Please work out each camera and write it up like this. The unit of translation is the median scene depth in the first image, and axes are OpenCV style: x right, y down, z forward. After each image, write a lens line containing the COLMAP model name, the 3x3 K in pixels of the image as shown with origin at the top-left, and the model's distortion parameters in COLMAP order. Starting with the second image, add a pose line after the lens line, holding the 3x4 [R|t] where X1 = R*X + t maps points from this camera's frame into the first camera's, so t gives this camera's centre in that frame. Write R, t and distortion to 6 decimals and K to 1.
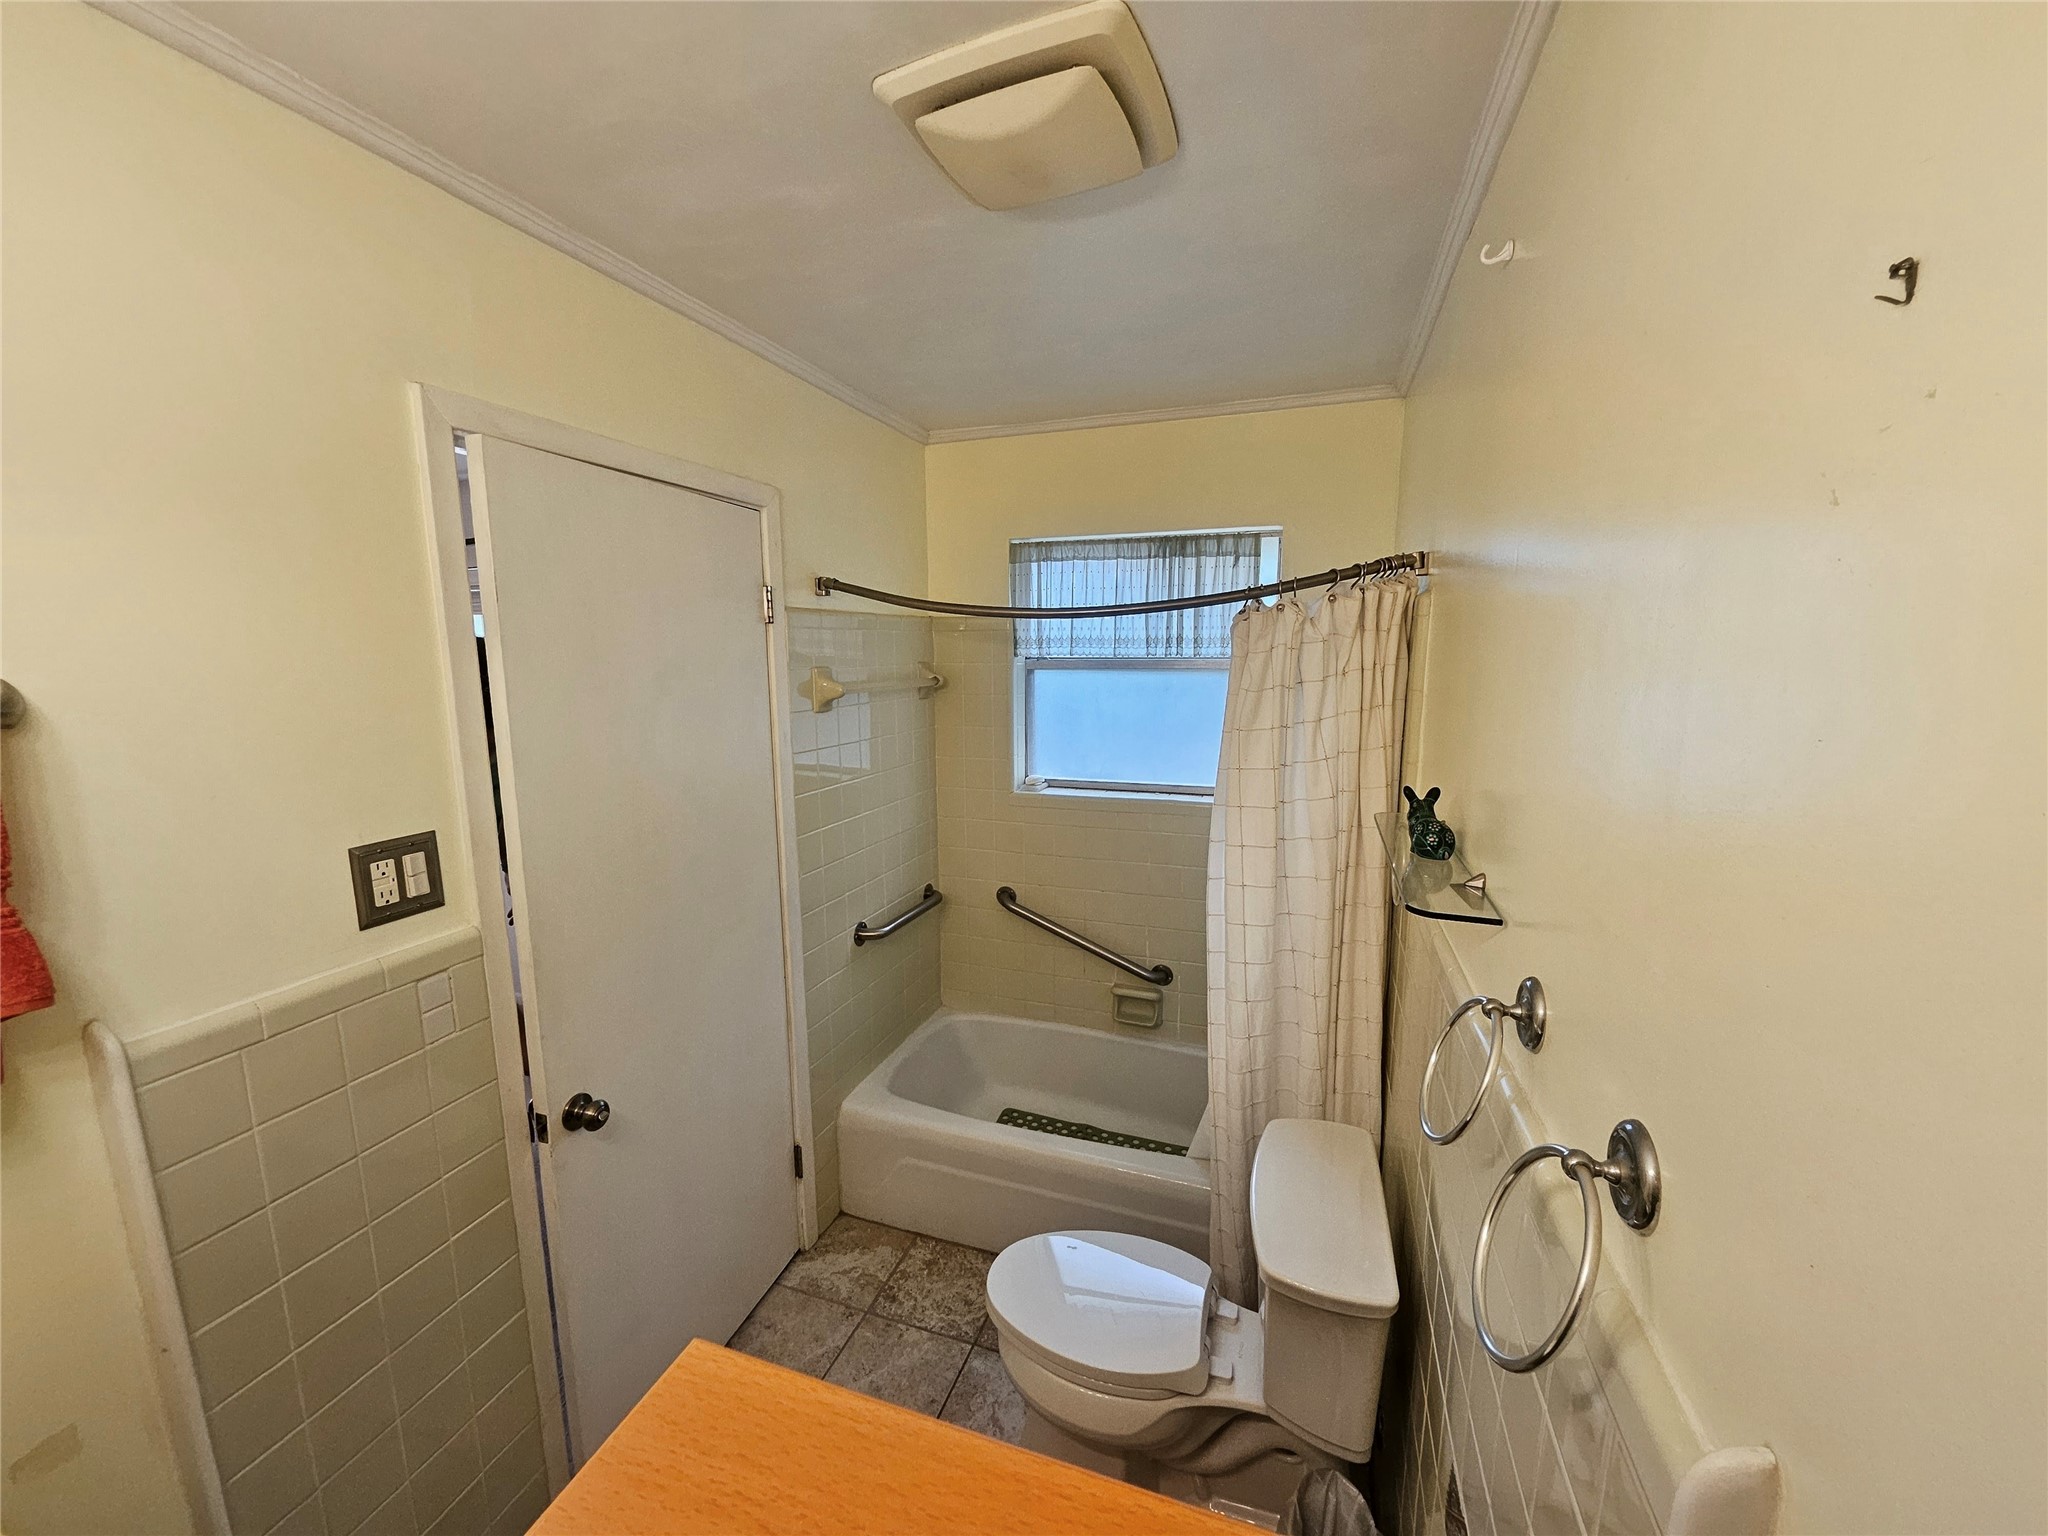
lens RADIAL K [[811.1, 0, 1011.7], [0, 811.1, 778.2], [0, 0, 1]] dist [-0.000956, -0.000464]
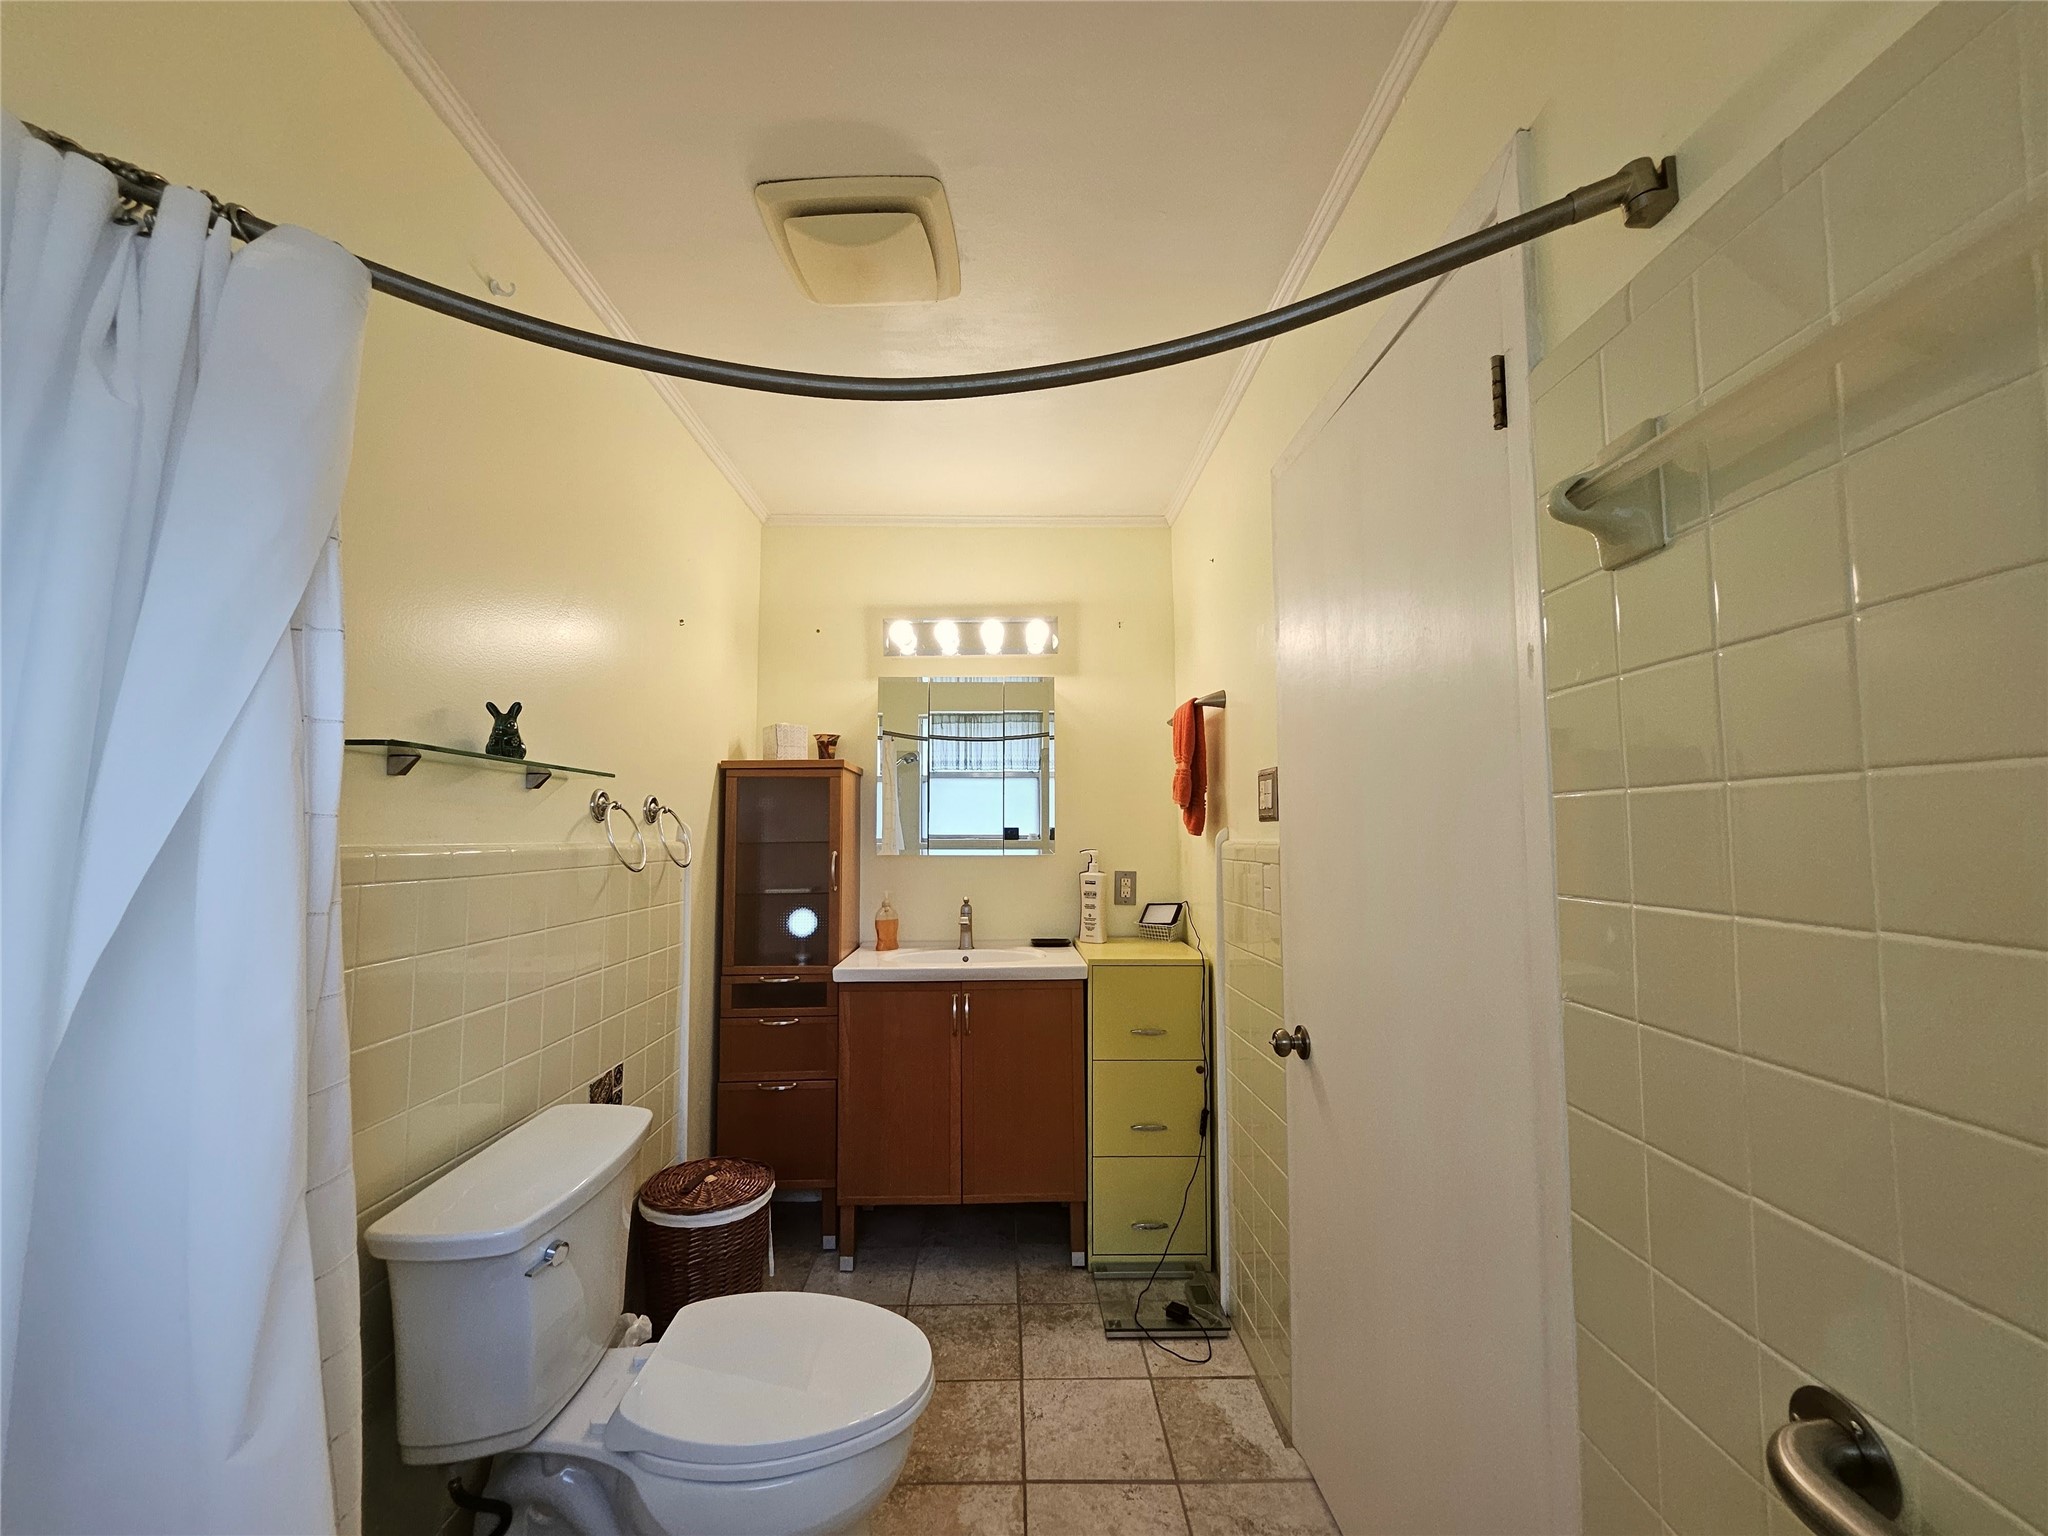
lens RADIAL K [[811.1, 0, 1011.7], [0, 811.1, 778.2], [0, 0, 1]] dist [-0.000956, -0.000464]
pose [[-0.940764, -0.018652, -0.338549, 0.230351], [-0.048746, 0.995553, 0.080607, -0.008931], [0.335541, 0.092335, -0.937490, 2.228602]]
